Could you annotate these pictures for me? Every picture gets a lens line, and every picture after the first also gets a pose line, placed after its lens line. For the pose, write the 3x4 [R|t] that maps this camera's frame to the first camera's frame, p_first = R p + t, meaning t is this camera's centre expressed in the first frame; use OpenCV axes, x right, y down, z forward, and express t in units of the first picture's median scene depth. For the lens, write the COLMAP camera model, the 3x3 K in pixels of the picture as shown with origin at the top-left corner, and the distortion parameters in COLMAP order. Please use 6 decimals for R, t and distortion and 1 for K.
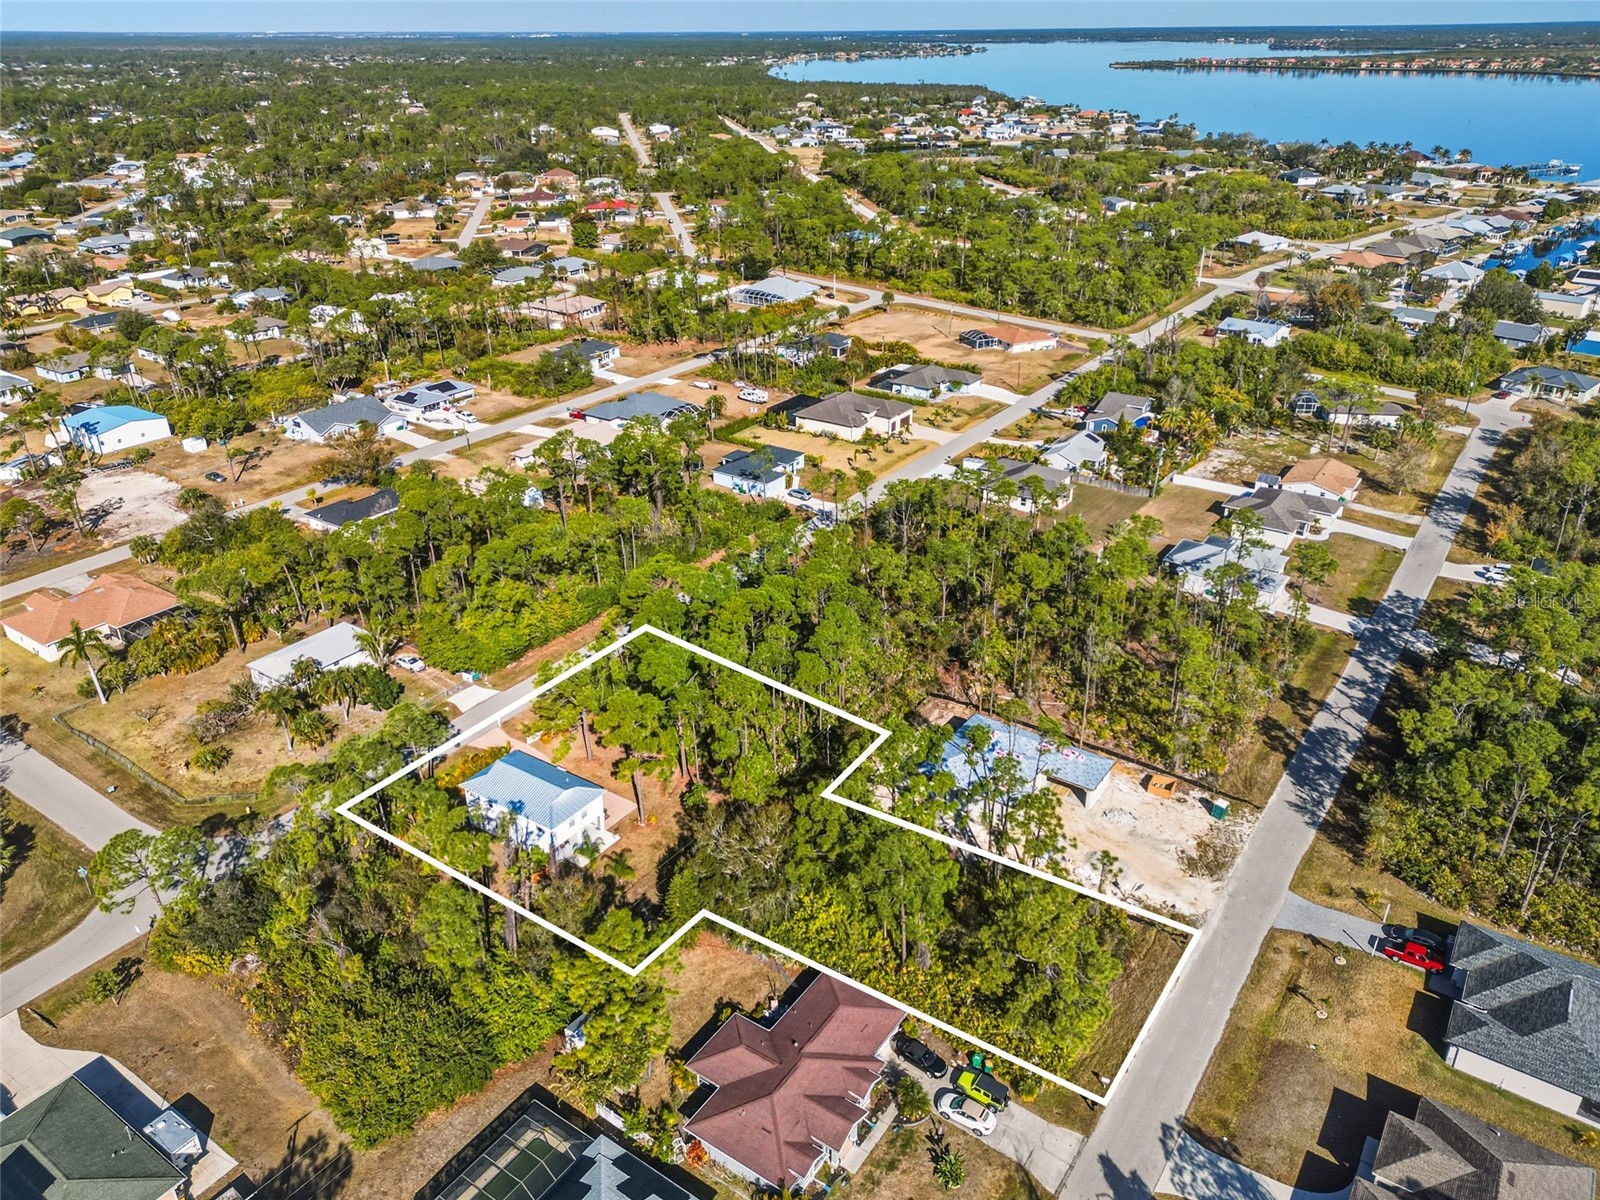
lens RADIAL K [[1135.5, 0, 800.0], [0, 1135.5, 600.0], [0, 0, 1]] dist [0.073801, -0.082175]
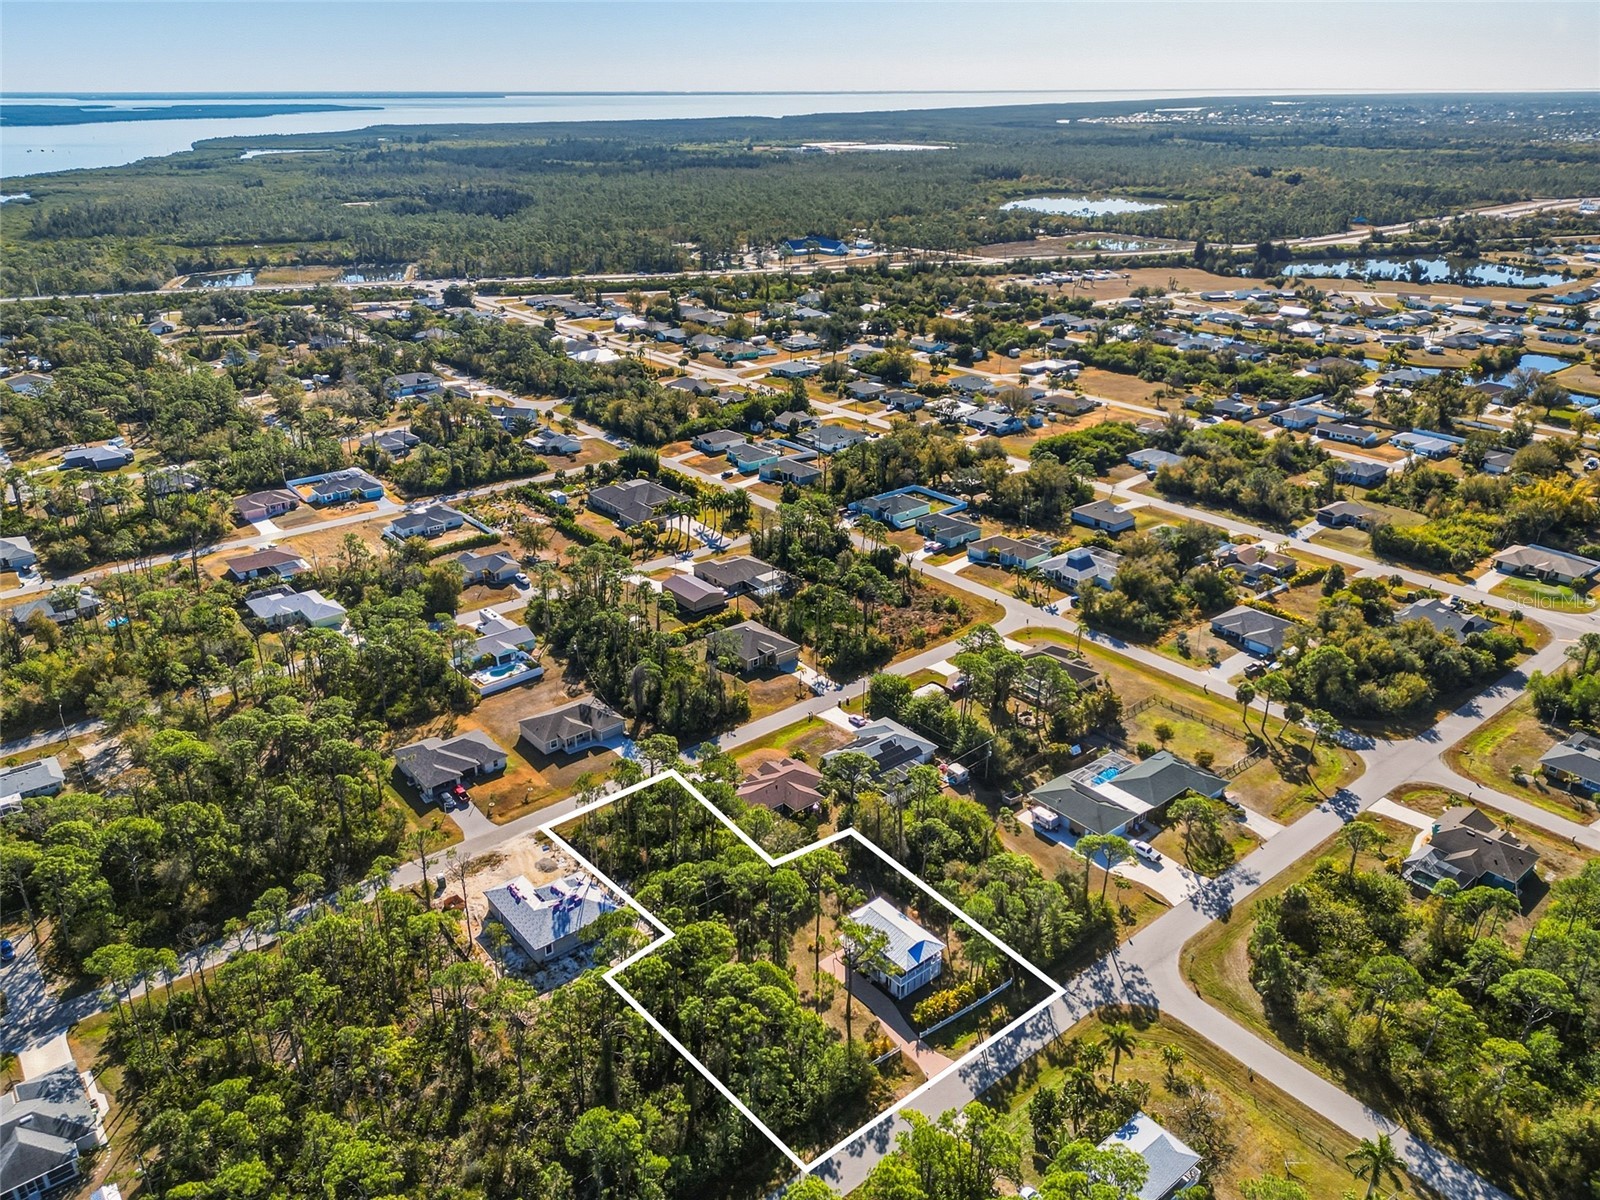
lens RADIAL K [[1120.9, 0, 793.3], [0, 1120.9, 635.6], [0, 0, 1]] dist [0.072018, -0.087036]
pose [[-0.959926, -0.114985, 0.255580, -0.213805], [0.131116, 0.621736, 0.772174, -0.564304], [-0.247691, 0.774740, -0.581744, 0.773385]]
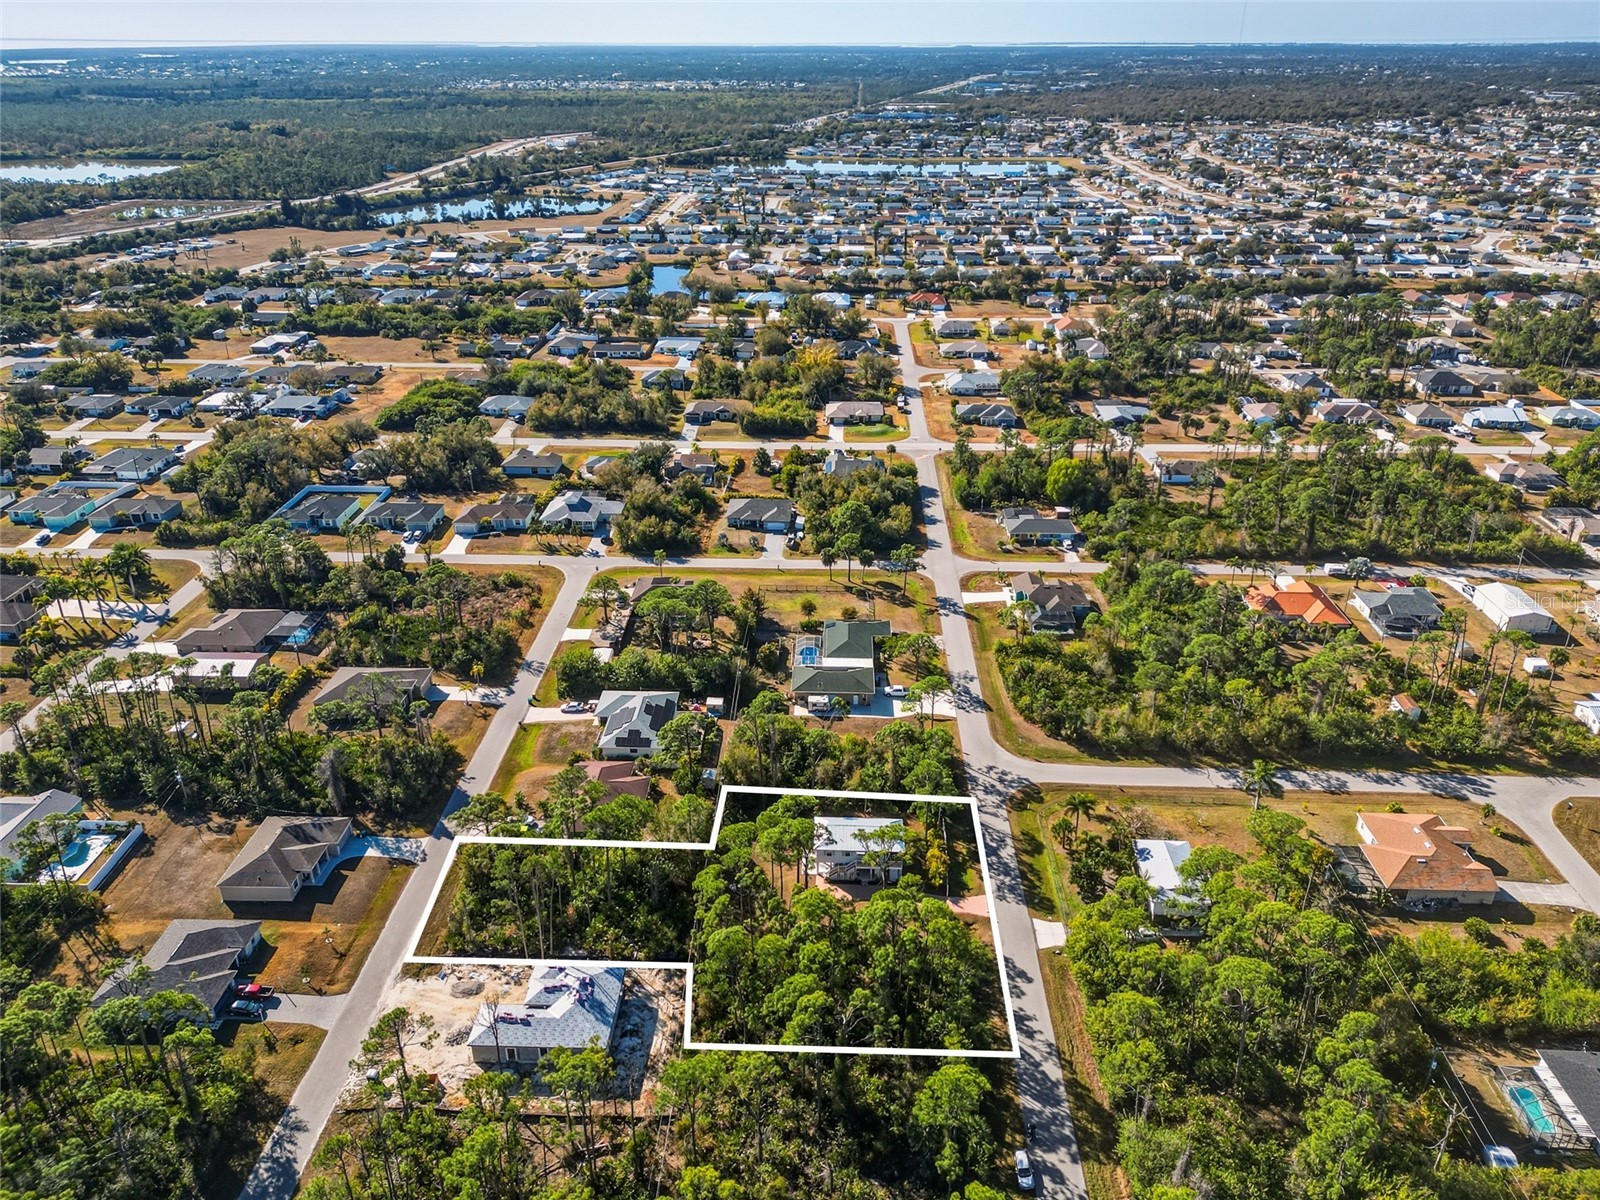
lens RADIAL K [[1135.5, 0, 800.0], [0, 1135.5, 600.0], [0, 0, 1]] dist [0.073801, -0.082175]
pose [[-0.843926, 0.238497, -0.480529, 0.229695], [-0.235715, 0.639787, 0.731513, -0.539514], [0.481900, 0.730611, -0.483716, 0.726180]]
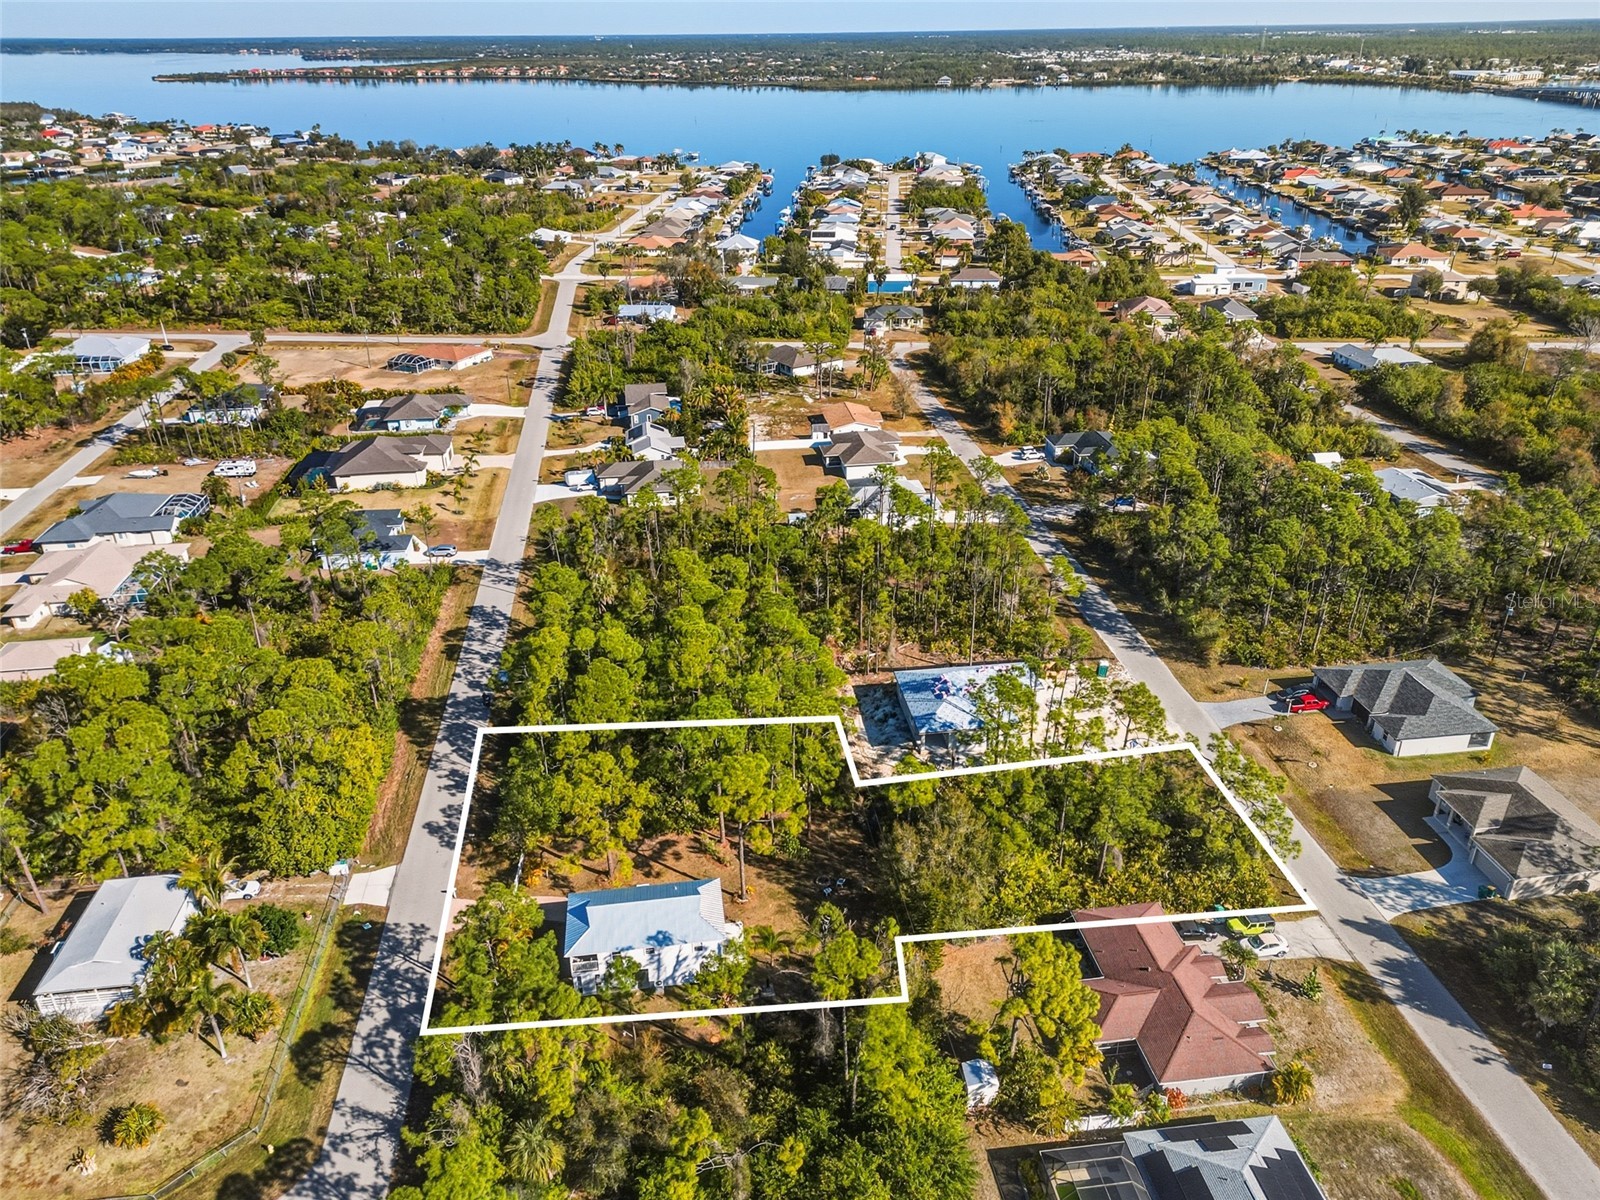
lens RADIAL K [[1135.5, 0, 800.0], [0, 1135.5, 600.0], [0, 0, 1]] dist [0.073801, -0.082175]
pose [[0.738443, -0.299138, 0.604333, -0.295837], [0.303865, 0.947683, 0.097794, -0.052108], [-0.601970, 0.111420, 0.790707, 0.119932]]
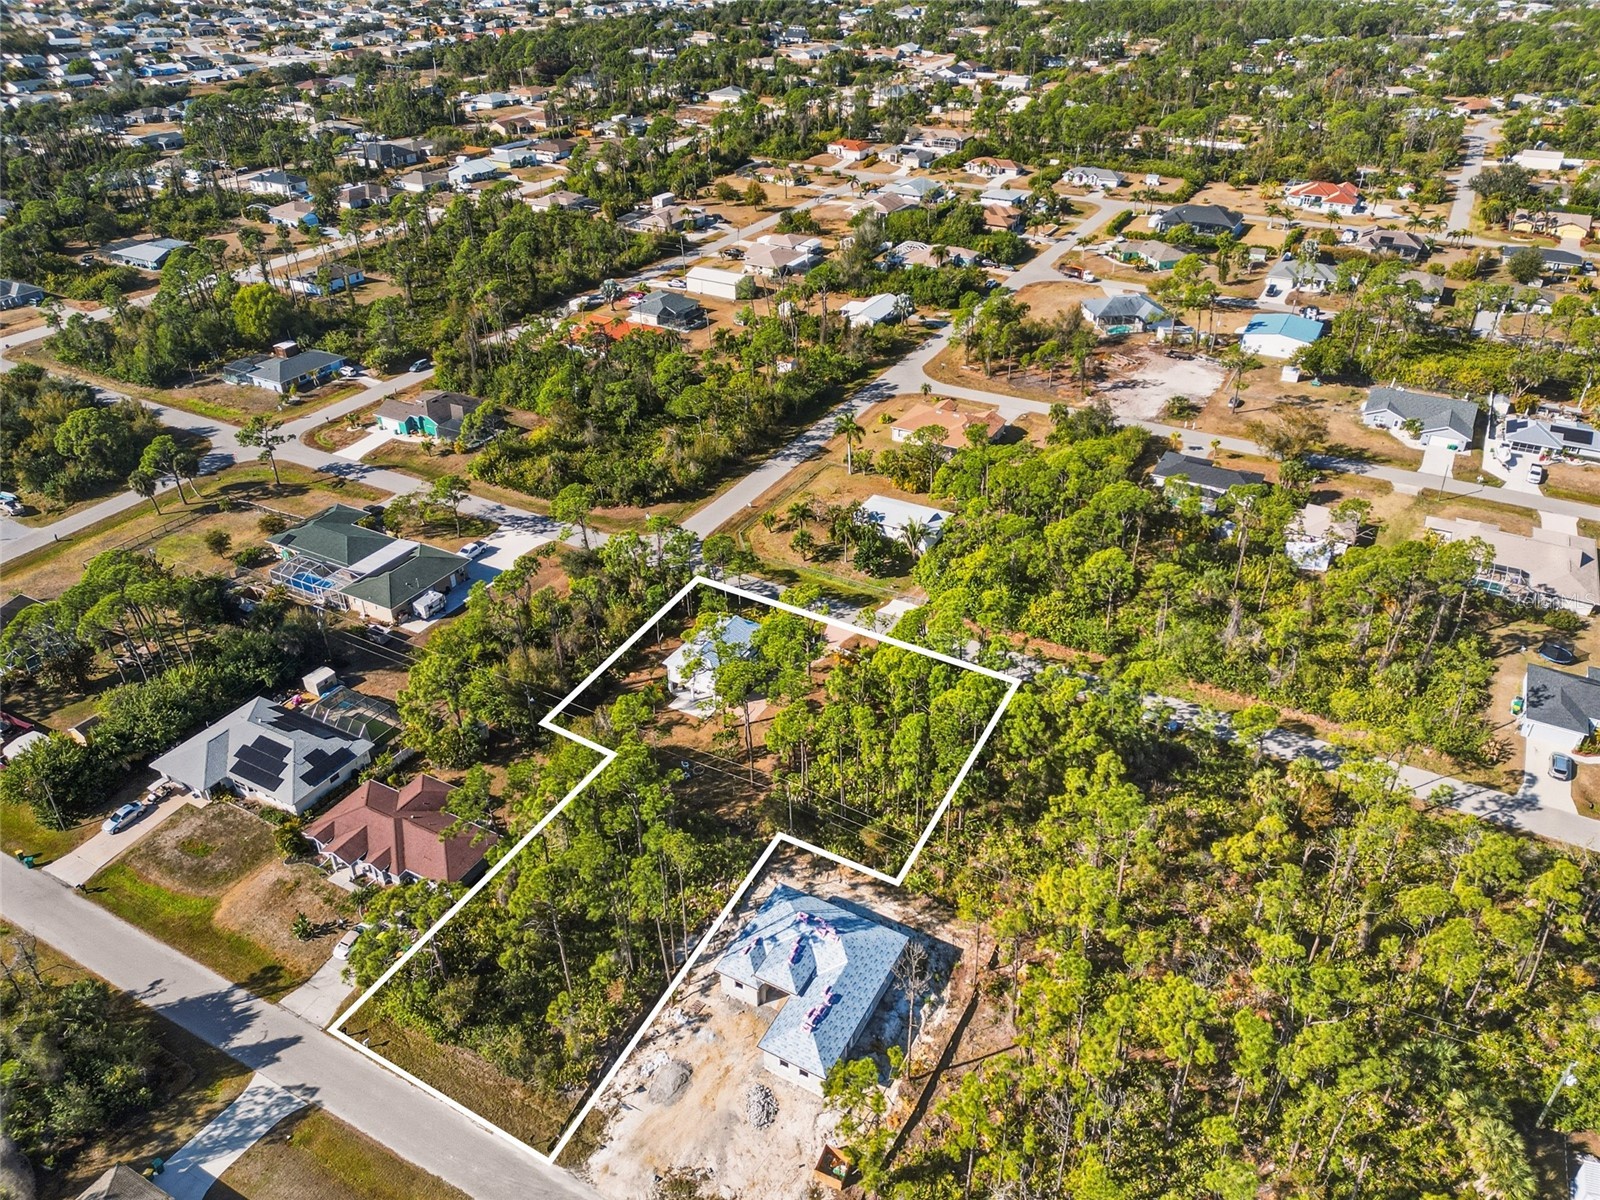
lens RADIAL K [[1120.9, 0, 793.3], [0, 1120.9, 635.6], [0, 0, 1]] dist [0.072018, -0.087036]
pose [[0.101697, 0.553576, -0.826566, 0.380409], [-0.444148, 0.768733, 0.460198, -0.216800], [0.890163, 0.320317, 0.324047, 0.340509]]
